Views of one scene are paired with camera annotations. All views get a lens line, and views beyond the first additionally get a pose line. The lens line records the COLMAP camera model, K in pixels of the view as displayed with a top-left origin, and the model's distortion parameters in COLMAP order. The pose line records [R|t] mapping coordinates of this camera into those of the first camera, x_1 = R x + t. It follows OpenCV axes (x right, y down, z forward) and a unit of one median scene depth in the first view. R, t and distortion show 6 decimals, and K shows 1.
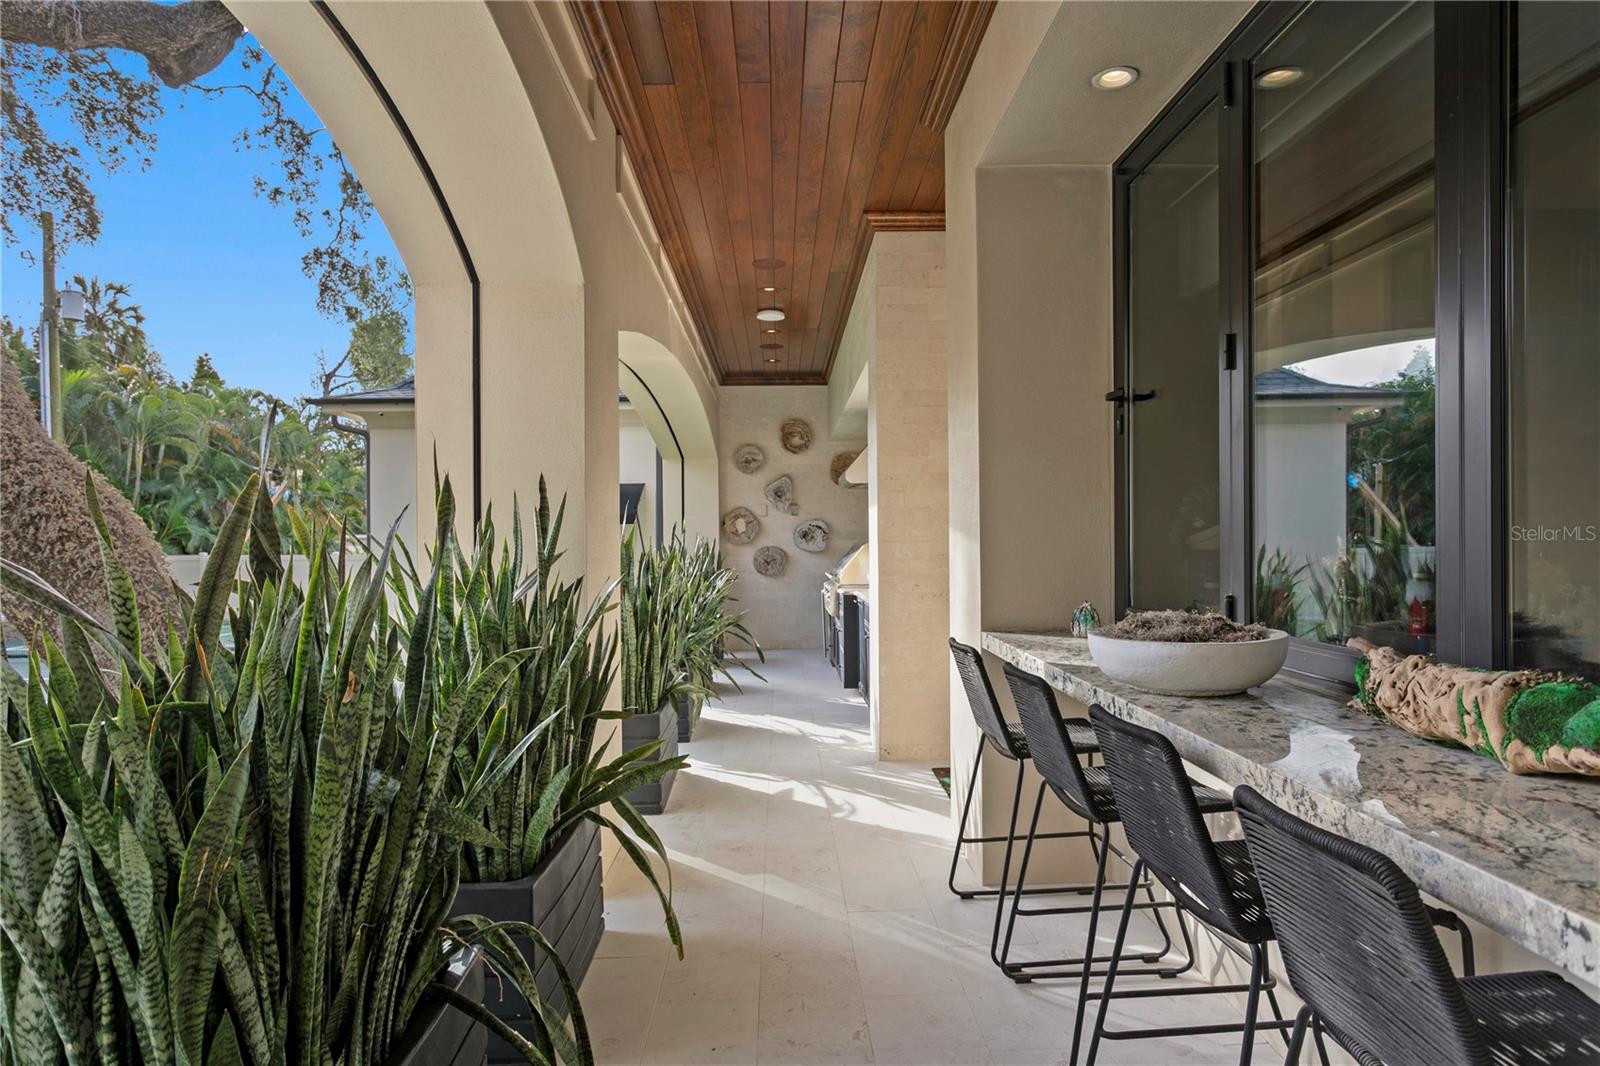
lens RADIAL K [[916.1, 0, 797.5], [0, 916.1, 542.1], [0, 0, 1]] dist [-0.000181, 0.000421]
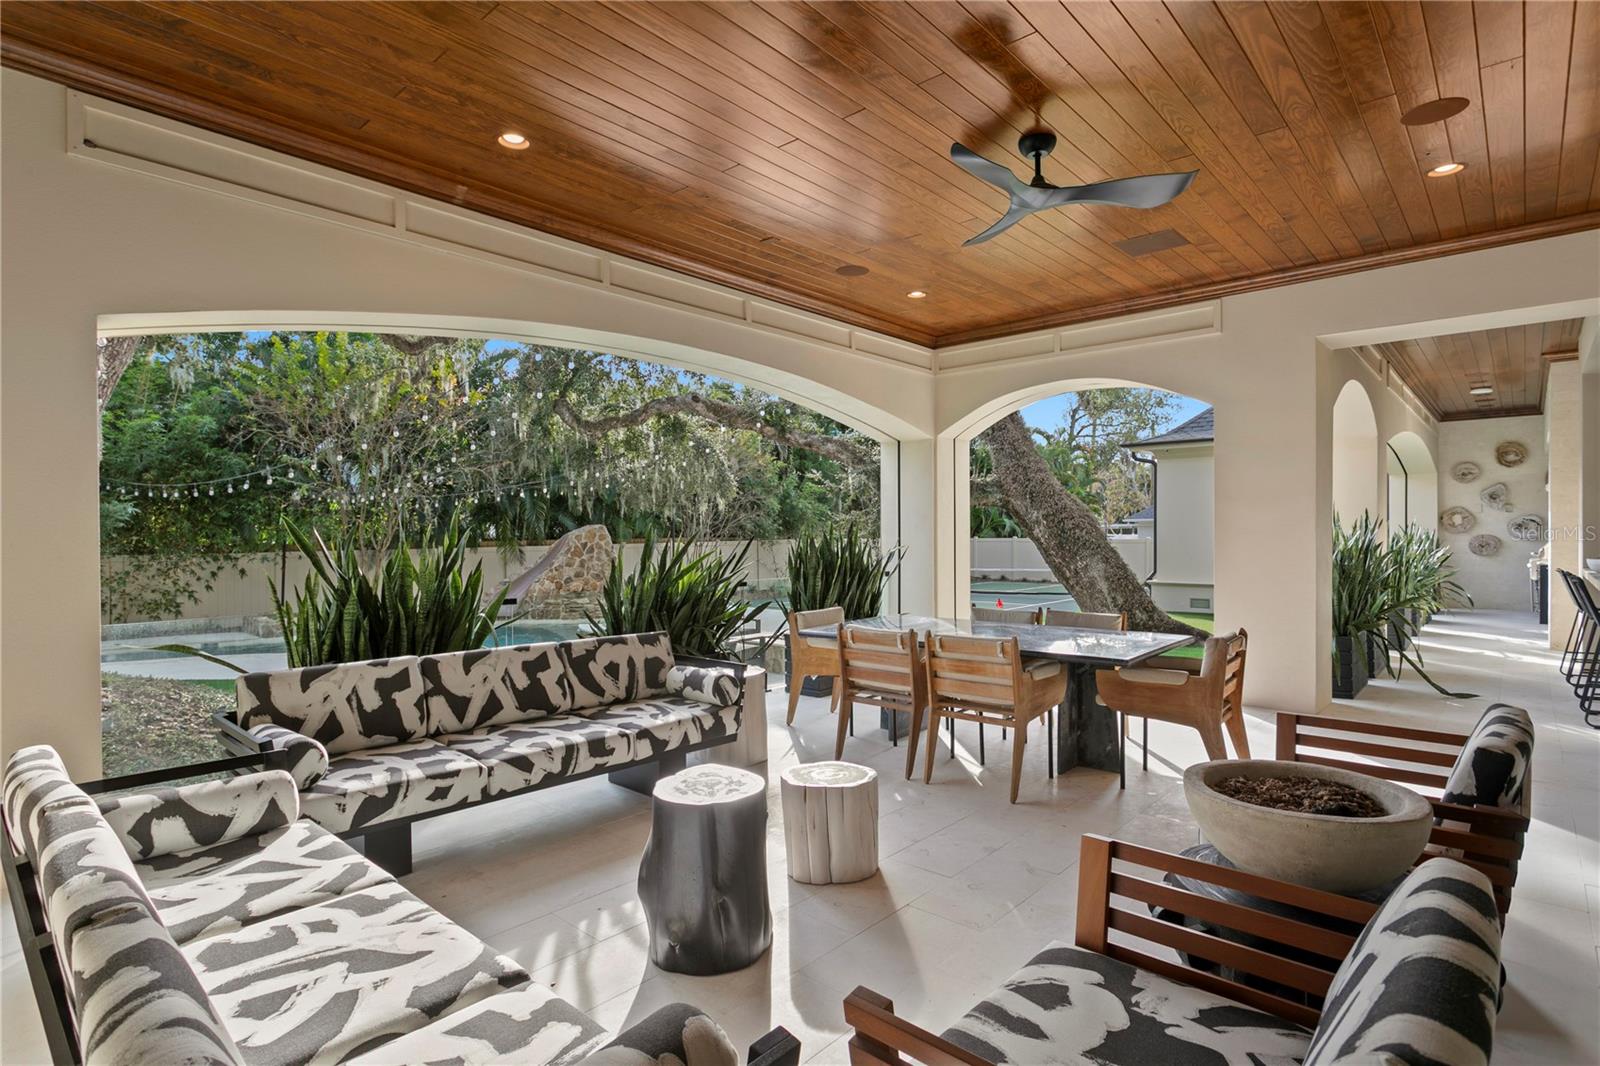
lens RADIAL K [[805.1, 0, 780.3], [0, 805.1, 535.9], [0, 0, 1]] dist [0.000896, 0.000664]
pose [[0.720158, 0.009852, -0.693740, 0.049206], [-0.005456, 0.999949, 0.008536, 0.002197], [0.693789, -0.002362, 0.720175, -0.630044]]
